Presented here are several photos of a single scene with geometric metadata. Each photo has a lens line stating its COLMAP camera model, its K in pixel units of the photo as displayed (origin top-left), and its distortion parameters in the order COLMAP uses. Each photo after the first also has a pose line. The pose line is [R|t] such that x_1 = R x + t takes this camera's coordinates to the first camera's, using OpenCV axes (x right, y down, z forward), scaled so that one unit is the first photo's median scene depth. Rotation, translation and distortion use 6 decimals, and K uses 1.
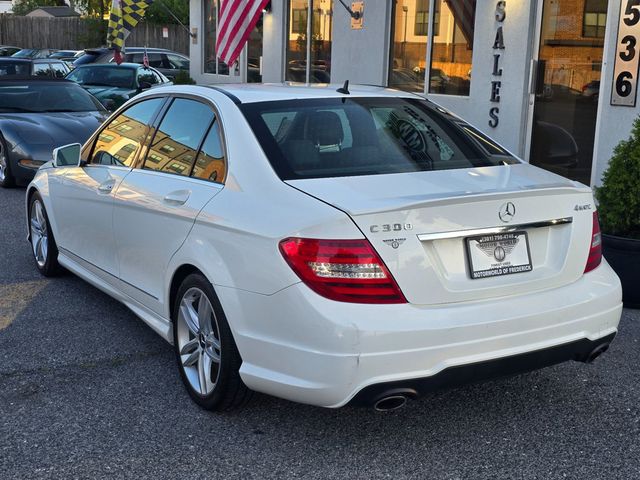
lens RADIAL K [[423.9, 0, 316.7], [0, 423.9, 237.9], [0, 0, 1]] dist [0.046572, -0.040465]
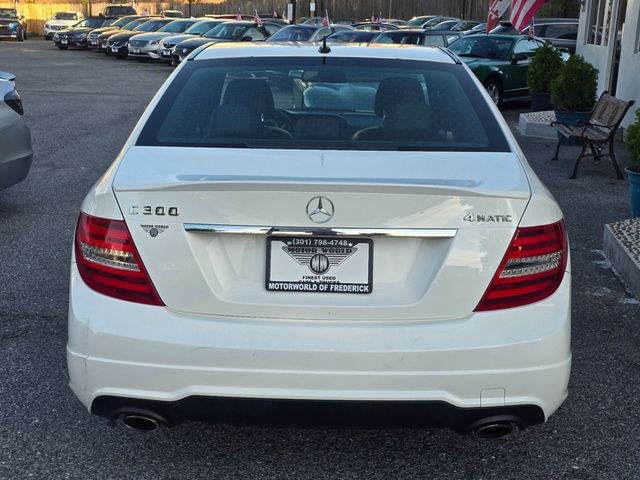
lens RADIAL K [[423.9, 0, 316.7], [0, 423.9, 237.9], [0, 0, 1]] dist [0.046572, -0.040465]
pose [[0.951309, 0.140883, -0.274160, 0.631539], [-0.122575, 0.988992, 0.082890, -0.070433], [0.282820, -0.045249, 0.958105, 0.286879]]
